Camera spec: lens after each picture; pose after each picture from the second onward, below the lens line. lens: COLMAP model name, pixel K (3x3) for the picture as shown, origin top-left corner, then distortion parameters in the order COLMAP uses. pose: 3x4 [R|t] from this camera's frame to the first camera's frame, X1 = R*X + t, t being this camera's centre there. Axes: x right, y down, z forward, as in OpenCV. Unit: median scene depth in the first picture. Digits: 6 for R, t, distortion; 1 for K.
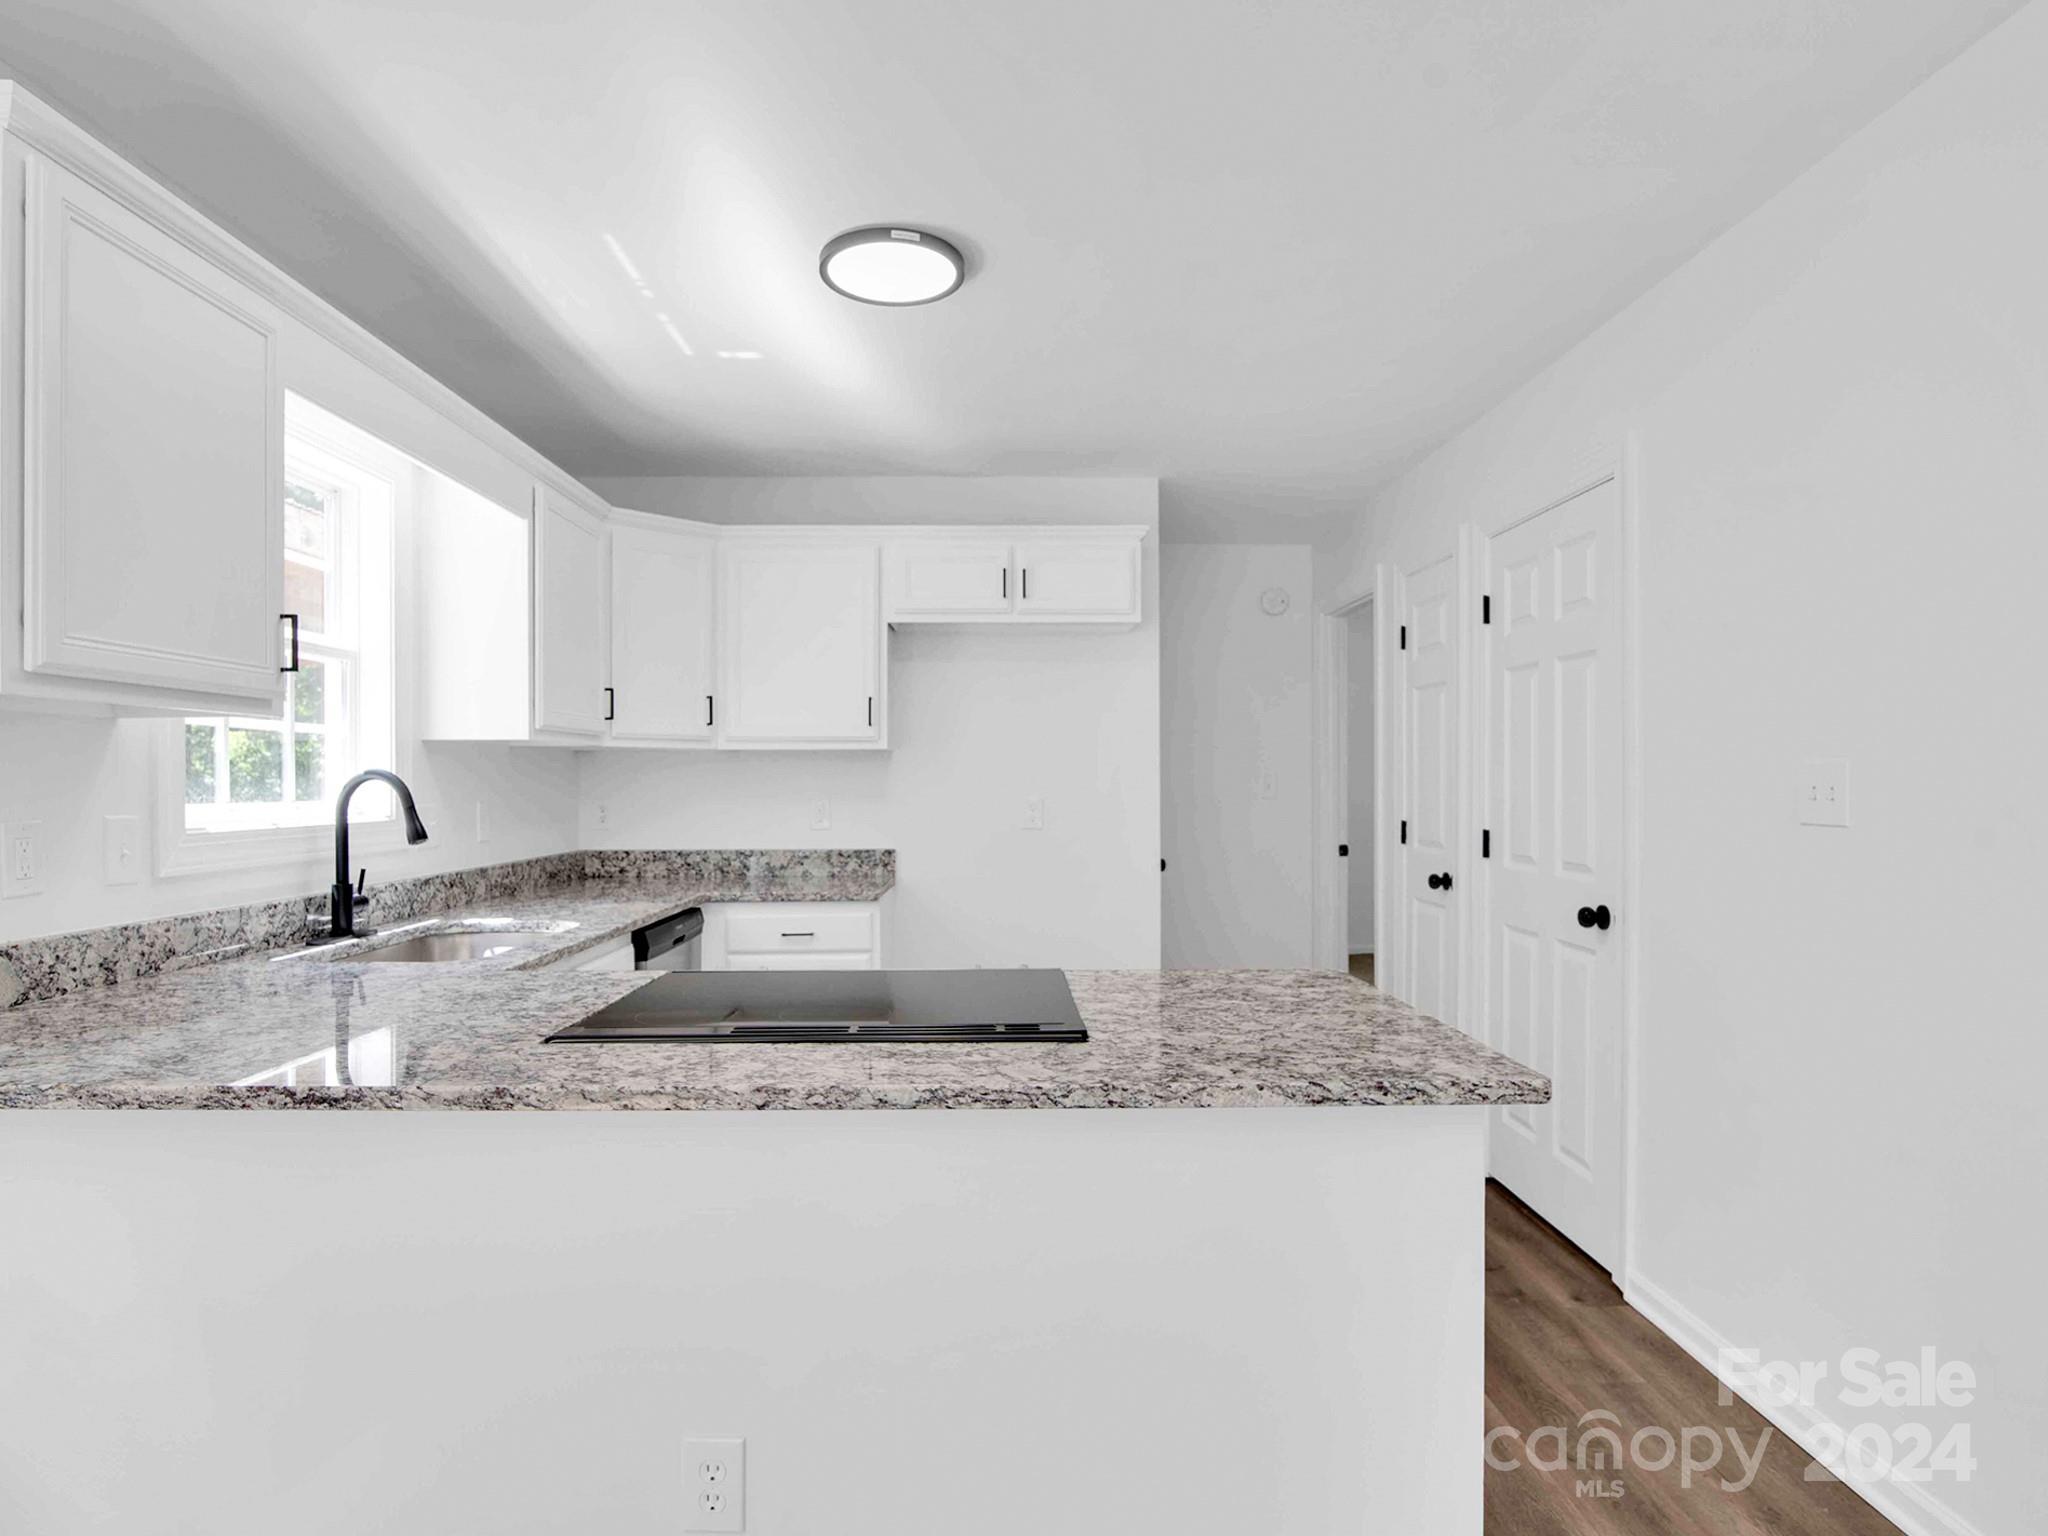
lens RADIAL K [[1098.8, 0, 1024.7], [0, 1098.8, 741.7], [0, 0, 1]] dist [-0.014711, -0.000071]
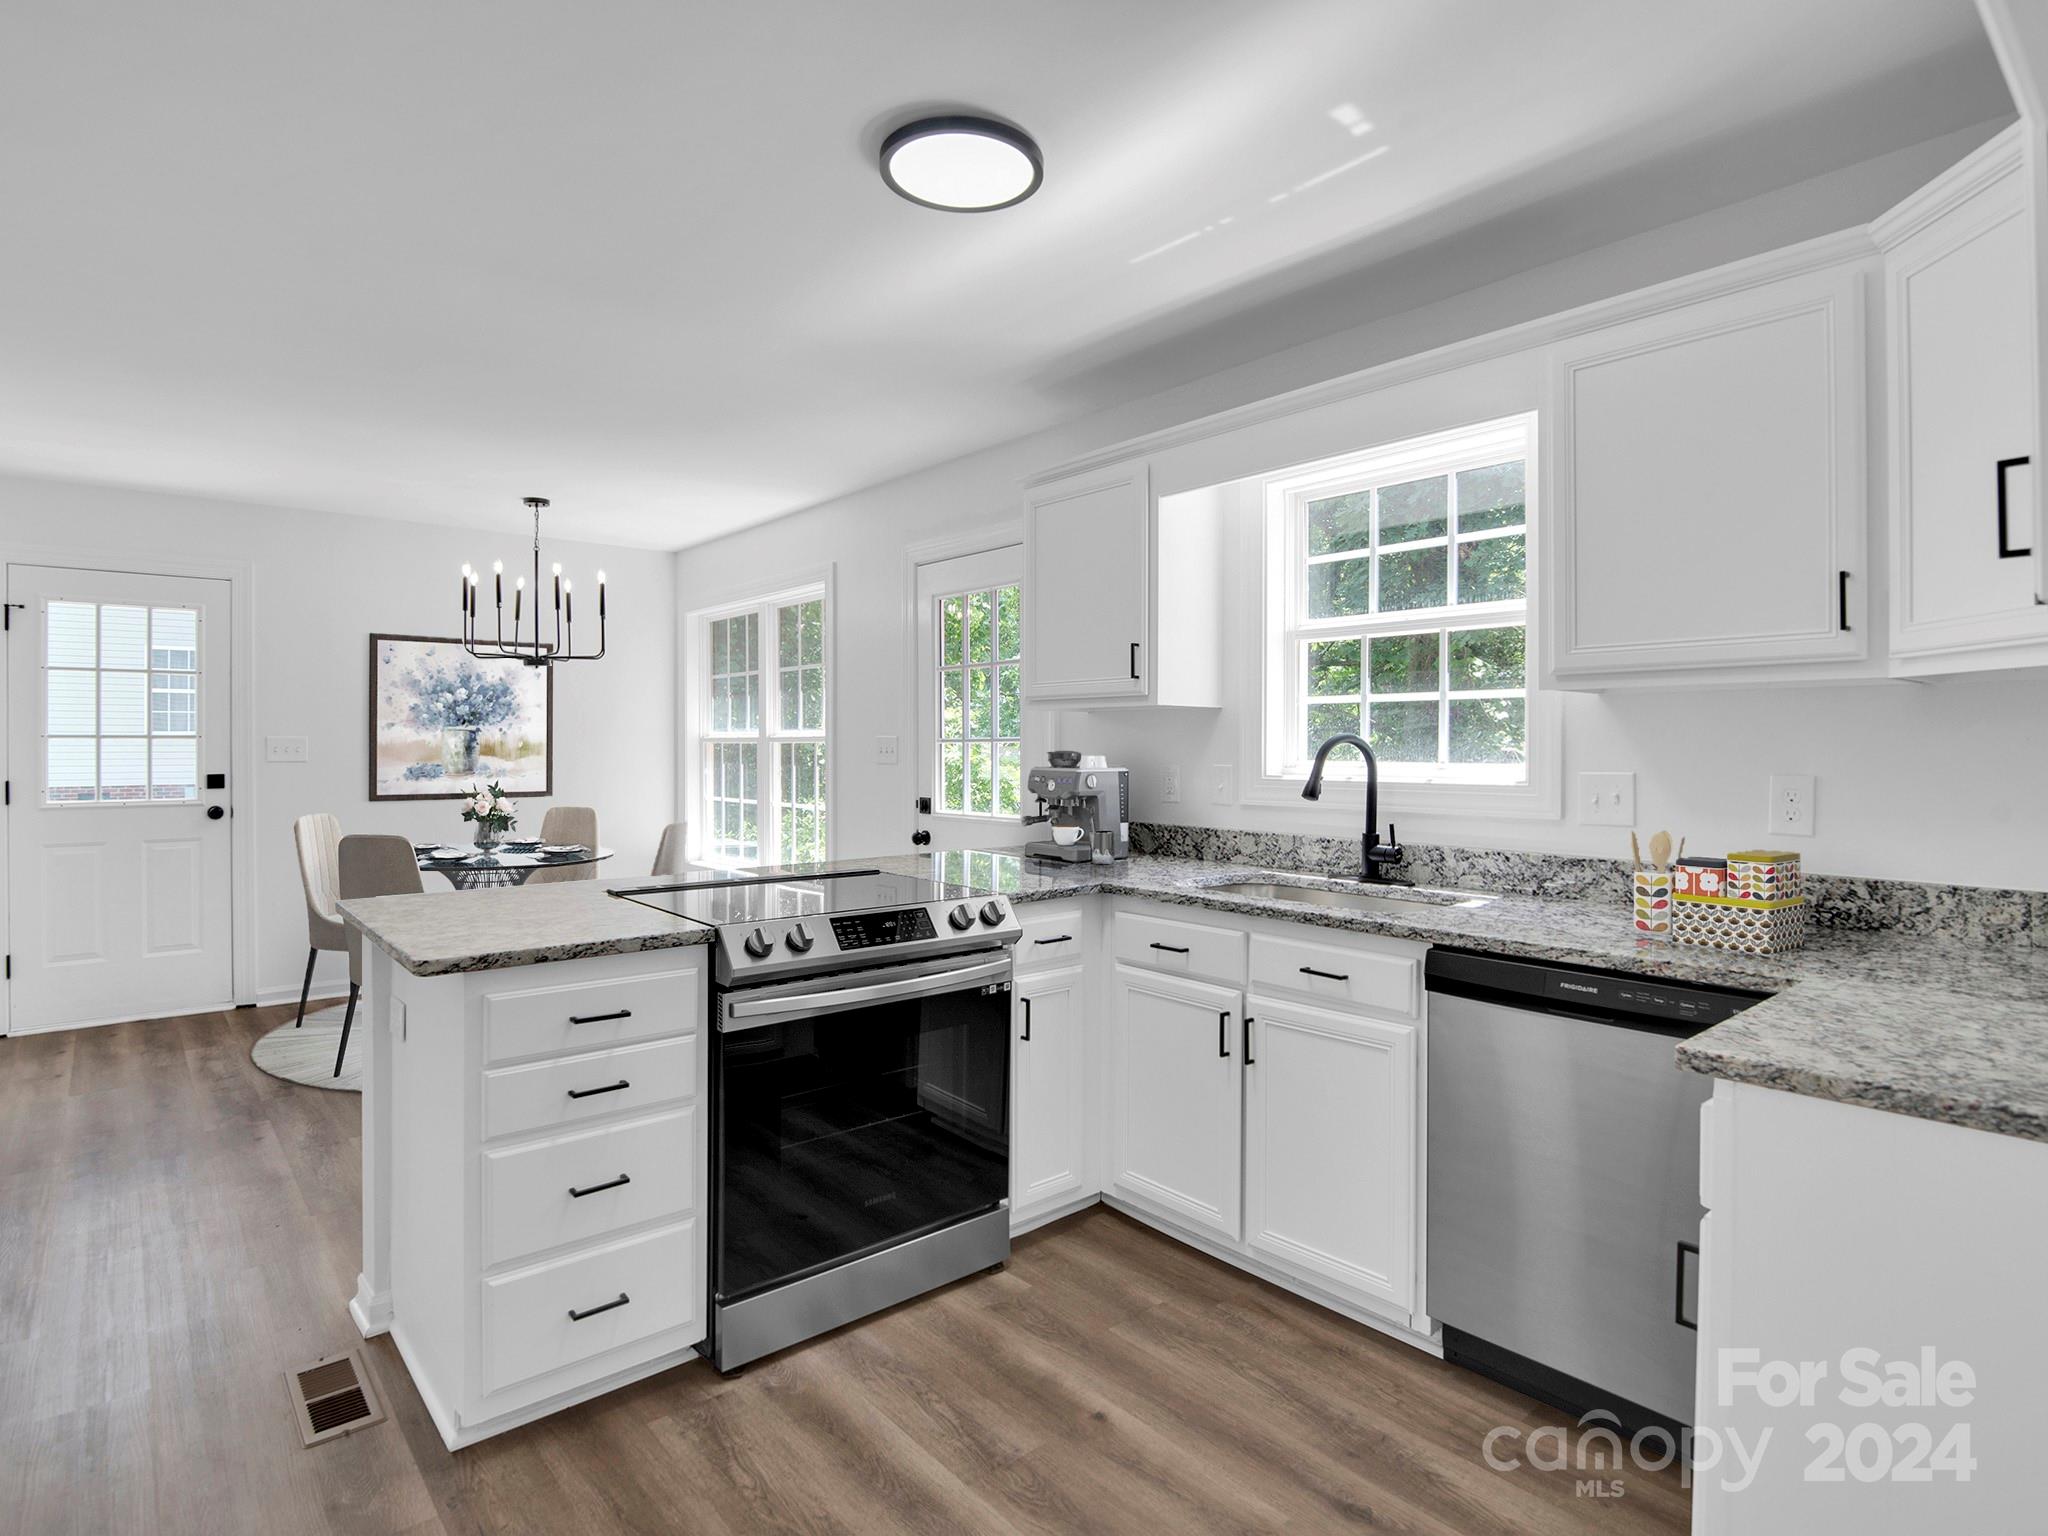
lens RADIAL K [[1098.8, 0, 1024.7], [0, 1098.8, 741.7], [0, 0, 1]] dist [-0.014711, -0.000071]
pose [[-0.772324, -0.000949, -0.635229, 0.300963], [0.023279, 0.999285, -0.029796, 0.044943], [0.634803, -0.037800, -0.771749, 1.271705]]
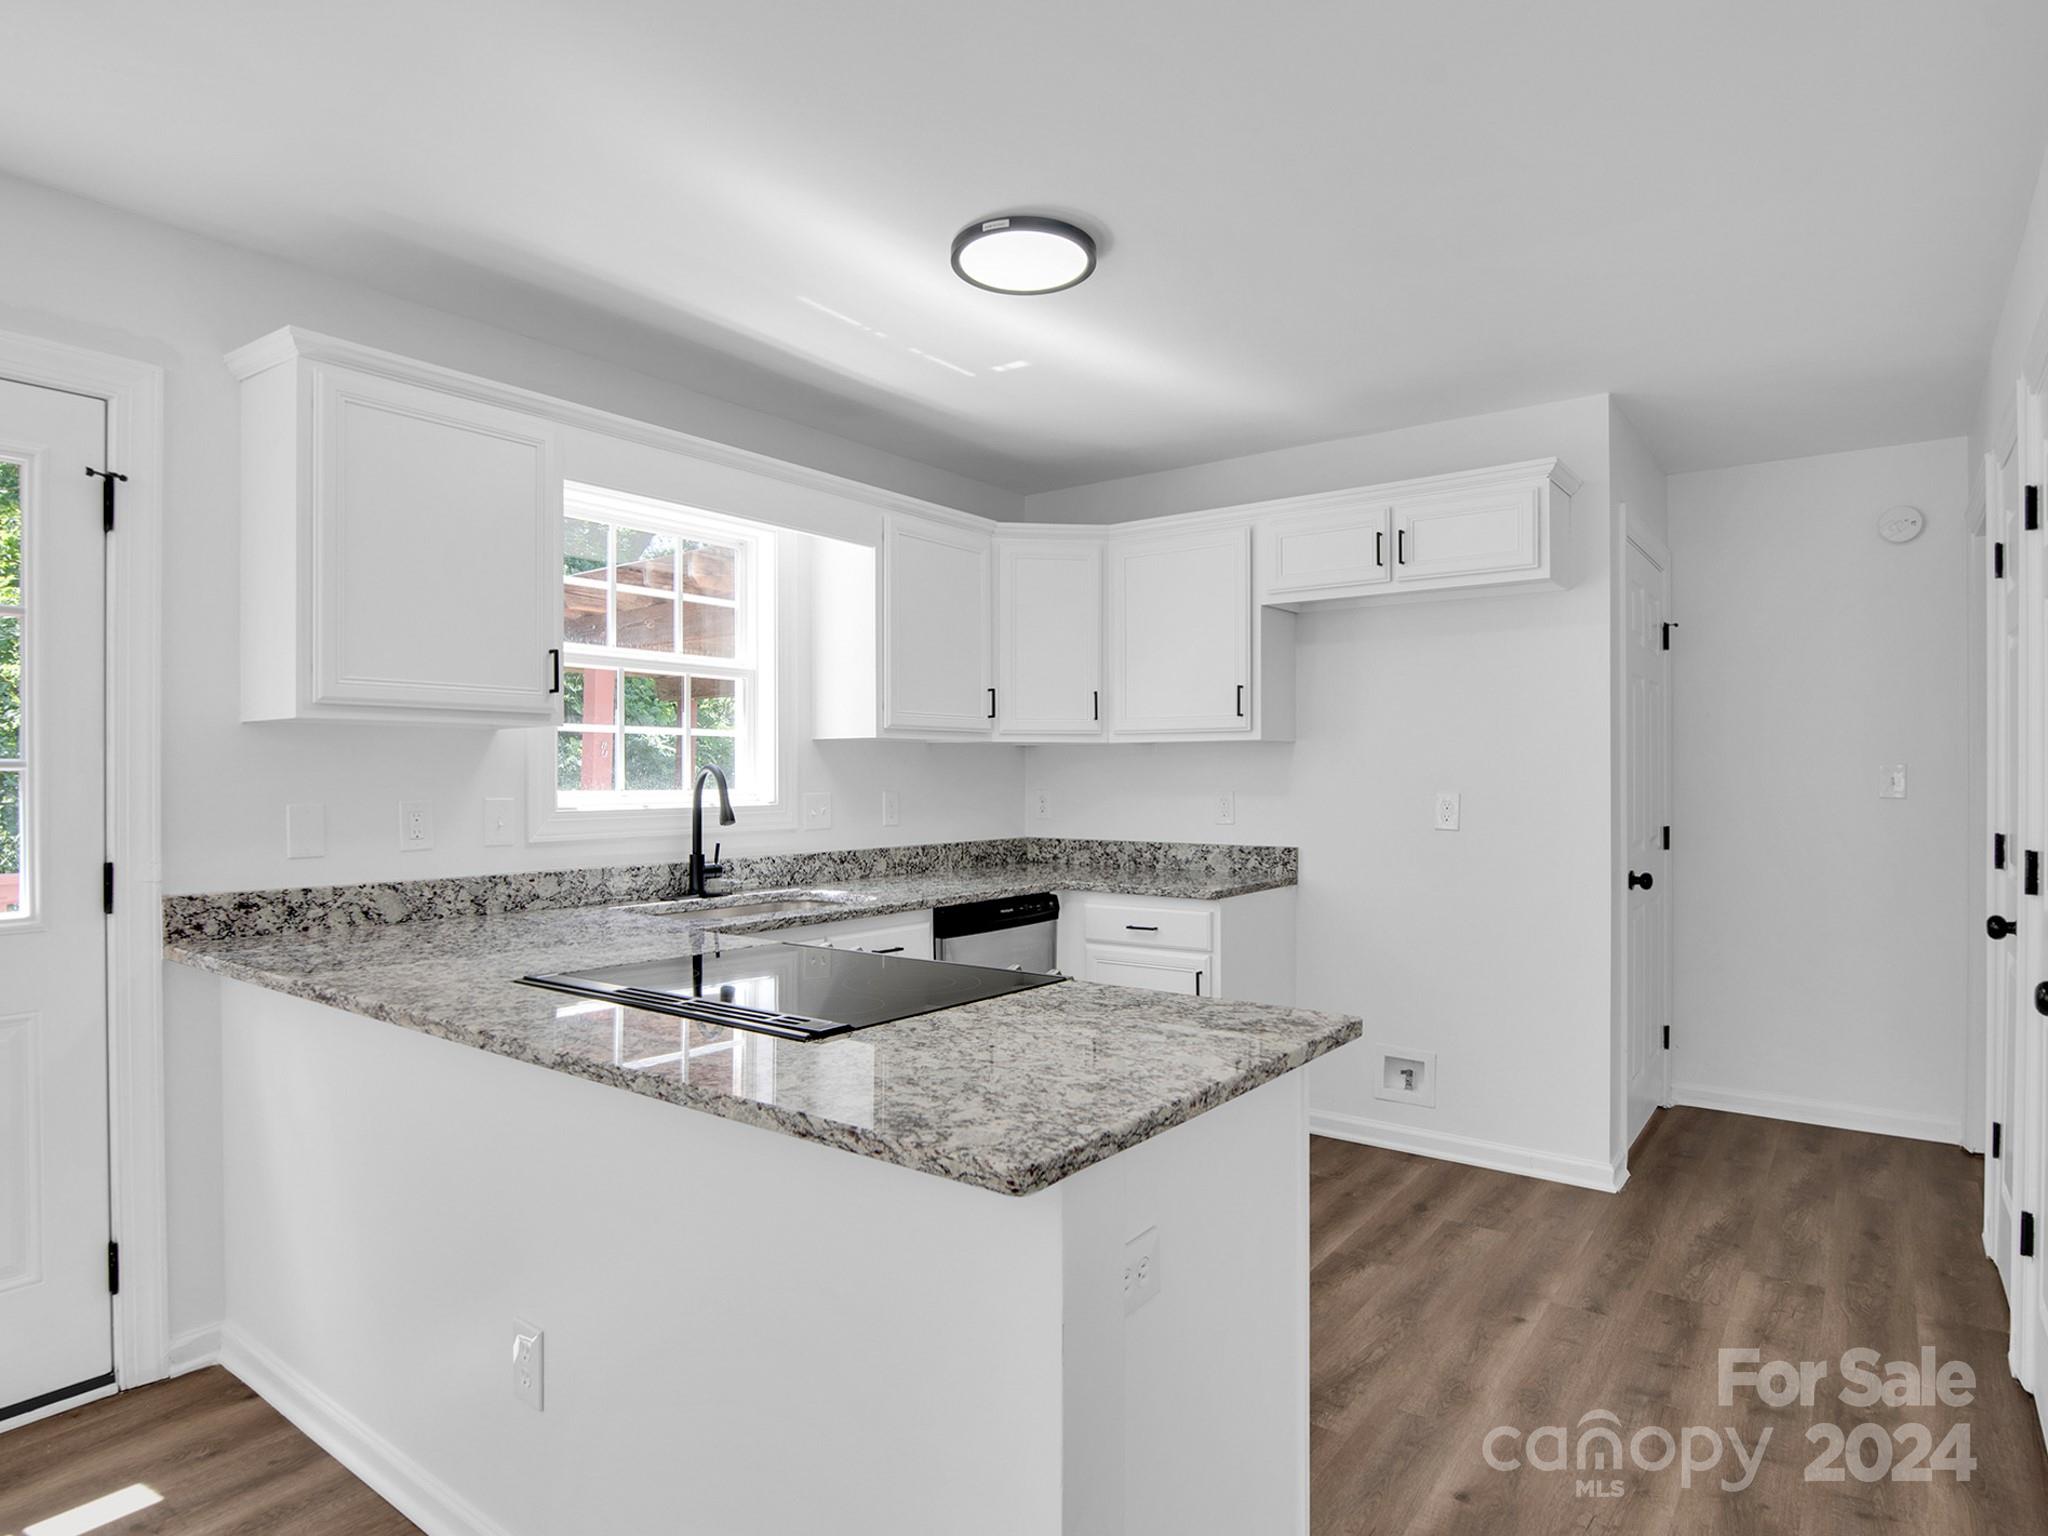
lens RADIAL K [[1124.8, 0, 1062.9], [0, 1124.8, 776.2], [0, 0, 1]] dist [-0.015718, -0.000281]
pose [[0.802855, 0.002051, -0.596170, 0.382999], [0.020707, 0.999295, 0.031324, 0.004753], [0.595814, -0.037493, 0.802247, 0.156907]]
